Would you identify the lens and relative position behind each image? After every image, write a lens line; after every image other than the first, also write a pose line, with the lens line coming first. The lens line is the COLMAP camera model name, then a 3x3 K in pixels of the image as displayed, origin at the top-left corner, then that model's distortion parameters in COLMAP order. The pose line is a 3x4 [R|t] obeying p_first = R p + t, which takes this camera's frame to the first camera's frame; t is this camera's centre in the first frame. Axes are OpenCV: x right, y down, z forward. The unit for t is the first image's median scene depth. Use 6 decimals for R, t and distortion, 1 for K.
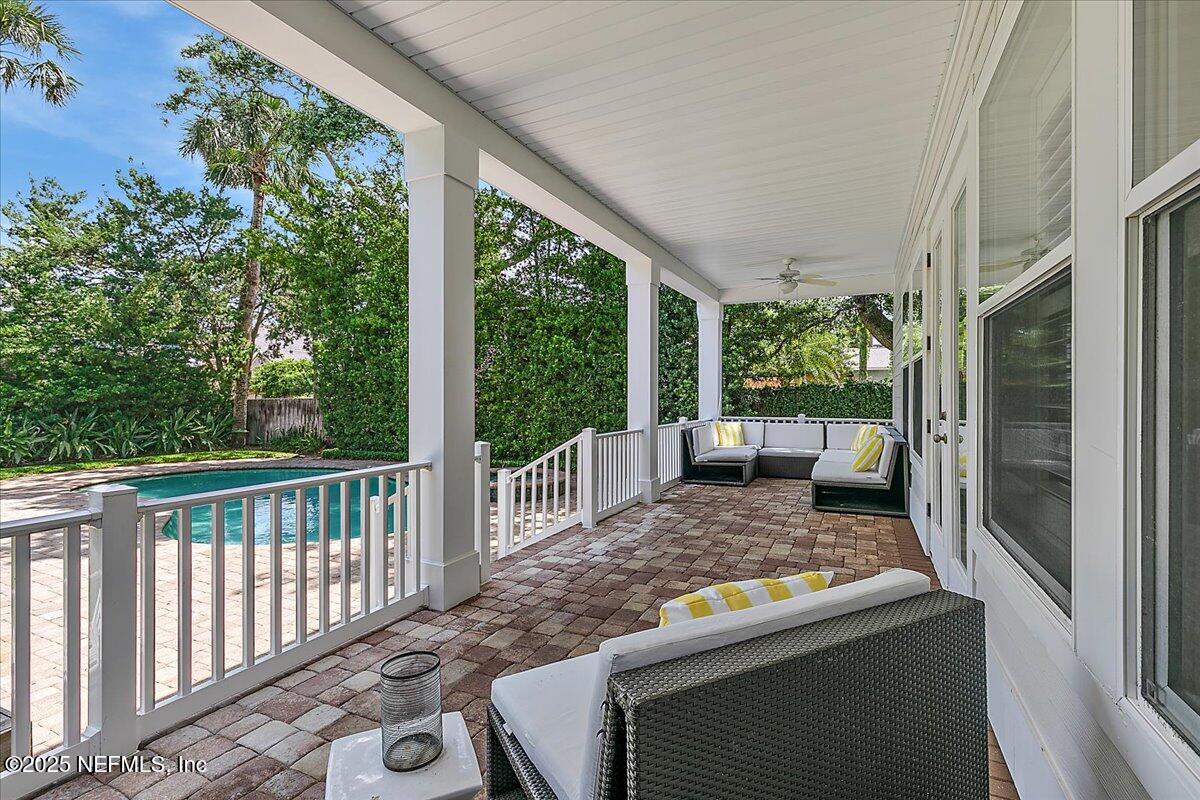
lens RADIAL K [[545.2, 0, 599.2], [0, 545.2, 394.4], [0, 0, 1]] dist [0.000224, -0.000753]
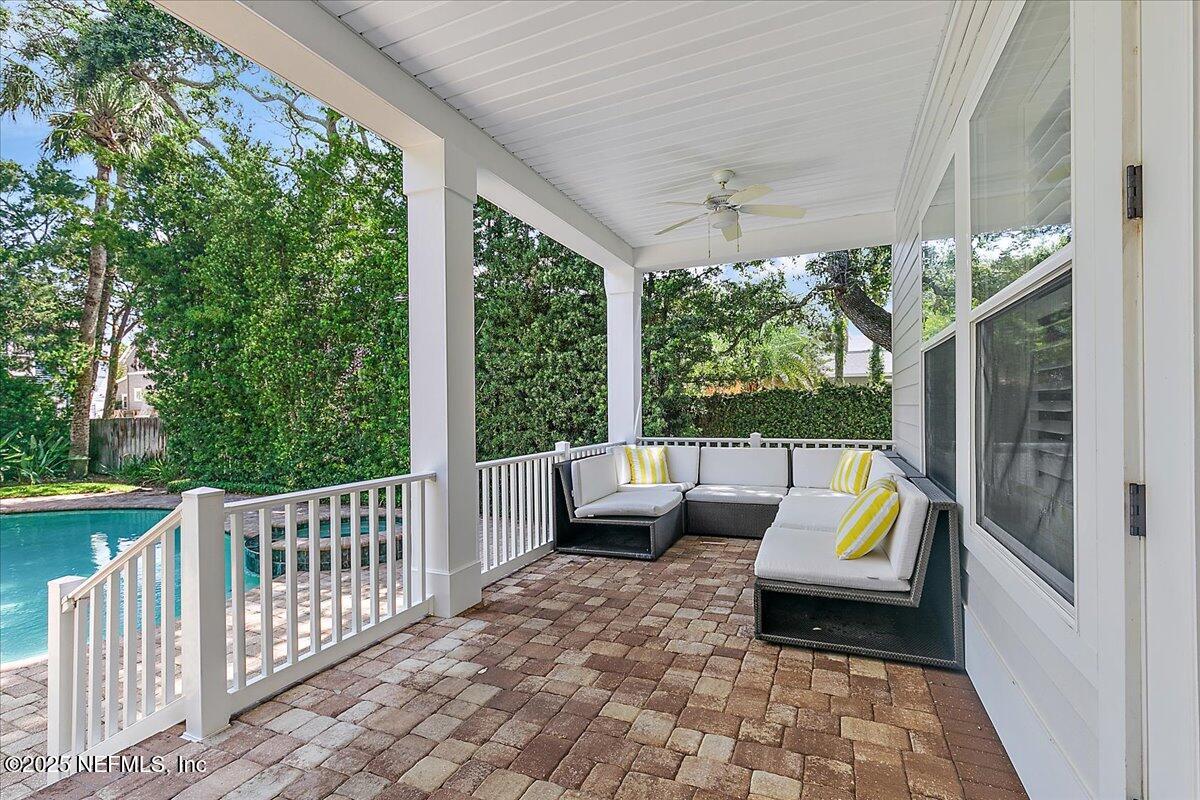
lens RADIAL K [[545.2, 0, 600.2], [0, 545.2, 406.2], [0, 0, 1]] dist [0.000224, -0.000753]
pose [[0.999084, -0.011247, 0.041287, 0.148028], [0.011338, 0.999934, -0.001980, 0.002675], [-0.041262, 0.002447, 0.999145, 0.329785]]
